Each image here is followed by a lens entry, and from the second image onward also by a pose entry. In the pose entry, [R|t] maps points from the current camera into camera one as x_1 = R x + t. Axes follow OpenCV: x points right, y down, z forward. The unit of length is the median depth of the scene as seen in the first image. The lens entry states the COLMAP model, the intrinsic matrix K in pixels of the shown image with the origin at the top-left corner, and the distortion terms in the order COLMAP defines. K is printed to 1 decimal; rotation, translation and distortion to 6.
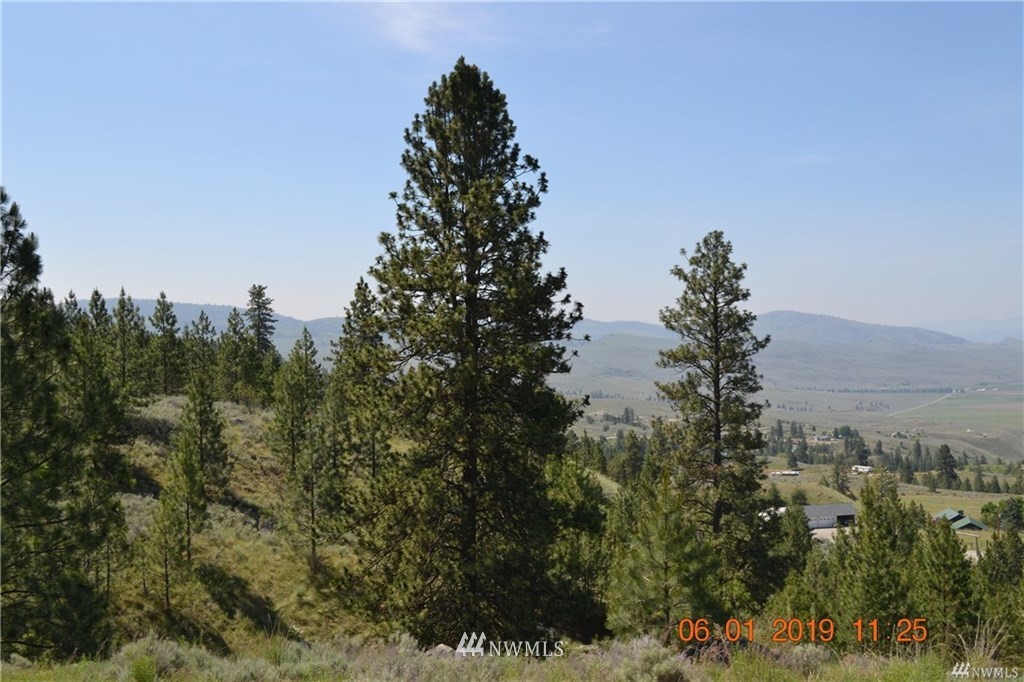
lens RADIAL K [[1213.2, 0, 512.0], [0, 1213.2, 341.0], [0, 0, 1]] dist [-0.057603, 0.007917]
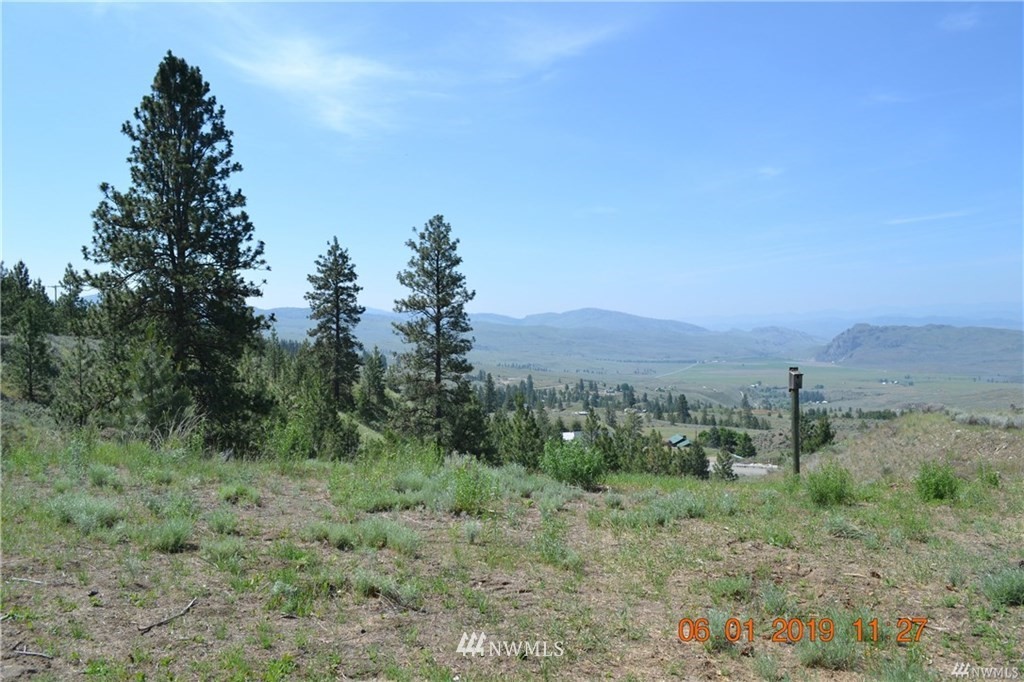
lens RADIAL K [[815.2, 0, 504.6], [0, 815.2, 342.9], [0, 0, 1]] dist [-0.091552, 0.017073]
pose [[0.993258, 0.011370, 0.115363, 0.137531], [-0.013663, 0.999724, 0.019109, 0.037016], [-0.115114, -0.020557, 0.993140, 0.061346]]
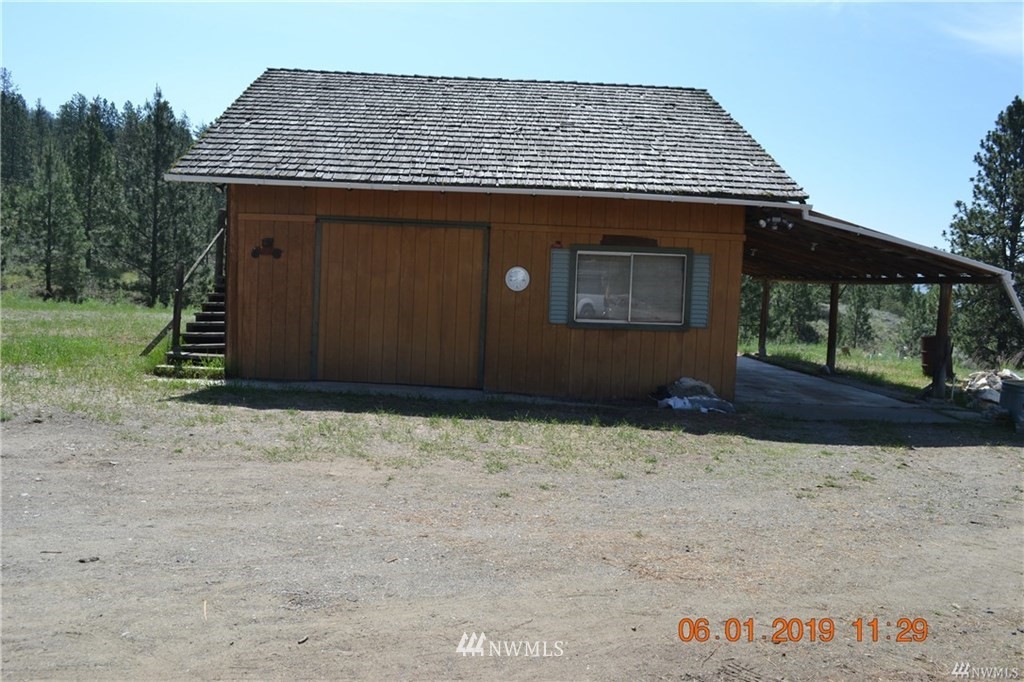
lens RADIAL K [[815.2, 0, 504.6], [0, 815.2, 342.9], [0, 0, 1]] dist [-0.091552, 0.017073]
pose [[0.749204, 0.106065, -0.653792, 0.103796], [-0.060617, 0.993932, 0.091783, 0.030085], [0.659560, -0.029133, 0.751087, -0.176507]]
